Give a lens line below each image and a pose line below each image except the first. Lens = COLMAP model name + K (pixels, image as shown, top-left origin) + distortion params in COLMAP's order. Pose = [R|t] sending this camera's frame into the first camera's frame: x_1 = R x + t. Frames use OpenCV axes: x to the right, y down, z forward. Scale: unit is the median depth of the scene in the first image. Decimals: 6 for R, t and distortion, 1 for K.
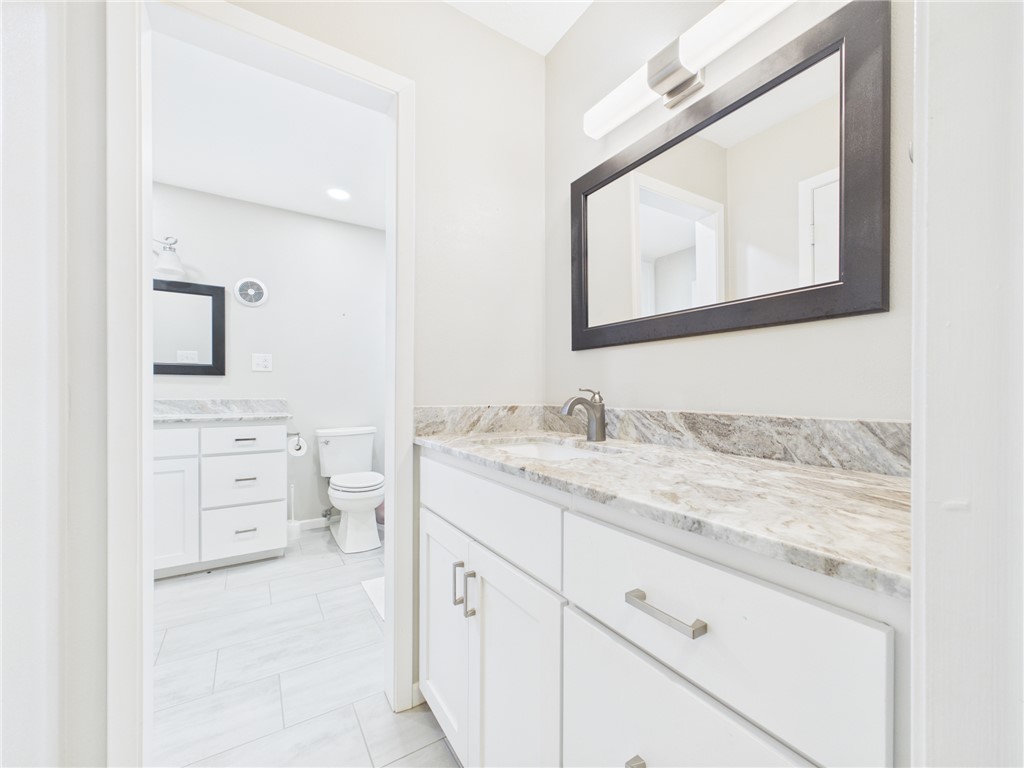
lens RADIAL K [[407.1, 0, 512.5], [0, 407.1, 395.7], [0, 0, 1]] dist [-0.001256, -0.000116]
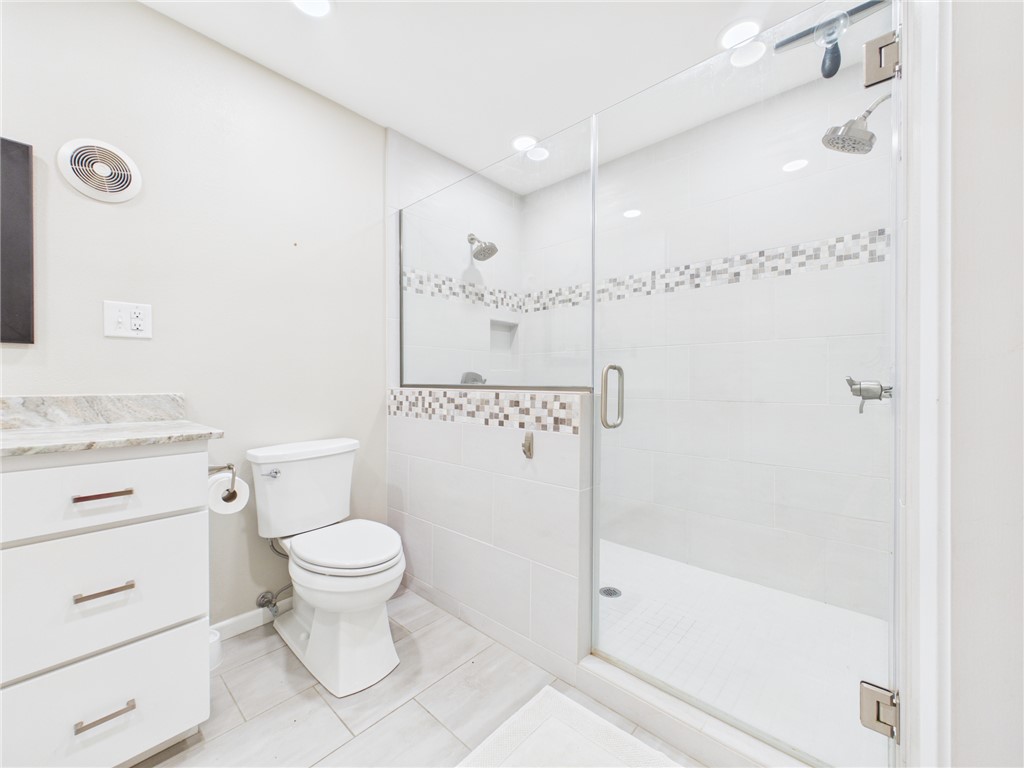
lens RADIAL K [[410.9, 0, 512.0], [0, 410.9, 384.0], [0, 0, 1]] dist [0.000778, 0.000106]
pose [[0.965283, -0.005207, 0.261156, -0.324112], [0.005485, 0.999985, -0.000337, -0.001960], [-0.261150, 0.001758, 0.965297, 0.435232]]
